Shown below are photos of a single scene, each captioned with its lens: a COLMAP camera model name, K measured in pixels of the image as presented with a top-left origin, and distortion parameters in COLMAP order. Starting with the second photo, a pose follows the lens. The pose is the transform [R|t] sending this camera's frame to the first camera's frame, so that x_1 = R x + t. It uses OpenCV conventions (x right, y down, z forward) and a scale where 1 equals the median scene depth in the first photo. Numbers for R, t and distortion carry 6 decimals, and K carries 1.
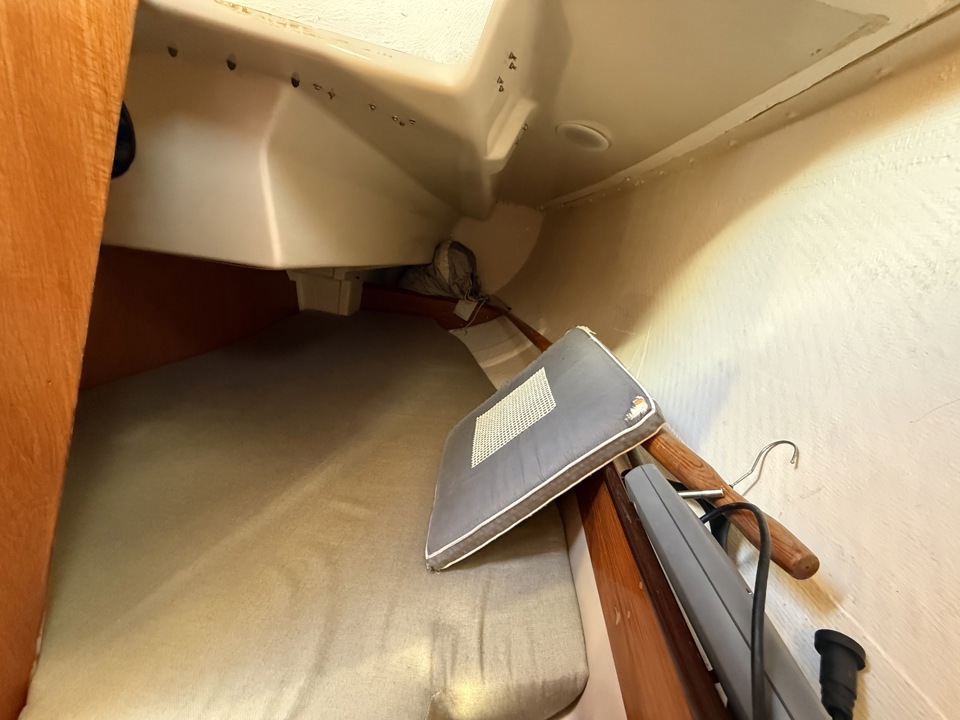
lens RADIAL K [[384.1, 0, 475.8], [0, 384.1, 359.4], [0, 0, 1]] dist [0.000788, -0.000134]
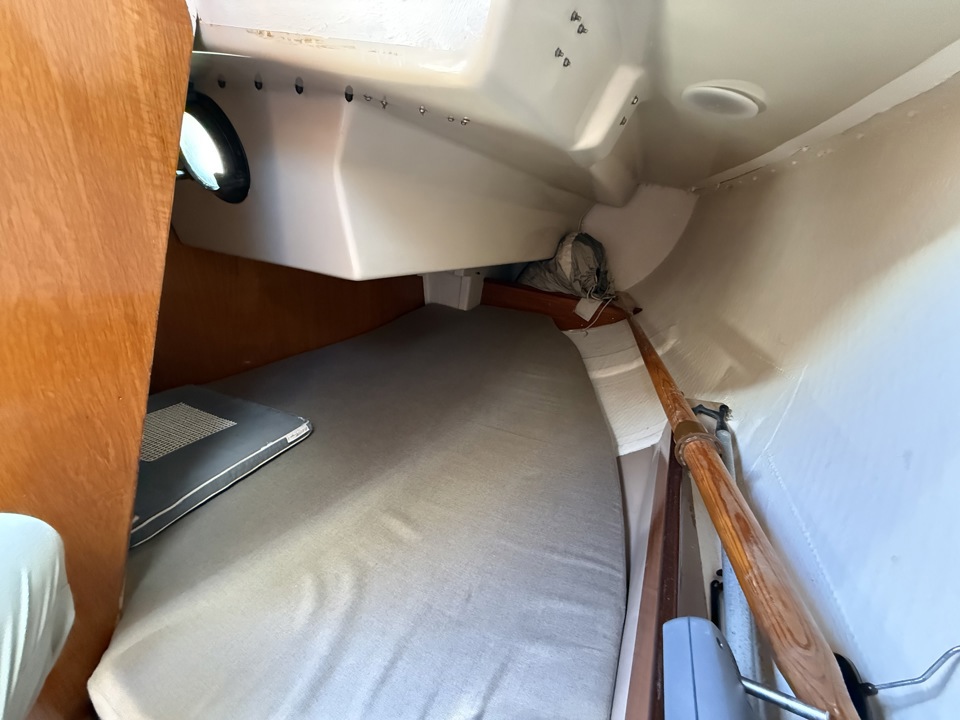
lens RADIAL K [[384.1, 0, 475.8], [0, 384.1, 359.4], [0, 0, 1]] dist [0.000788, -0.000134]
pose [[0.930194, 0.086364, -0.356764, 0.246597], [-0.072783, 0.996025, 0.051347, -0.151609], [0.359781, -0.021797, 0.932782, 0.223053]]
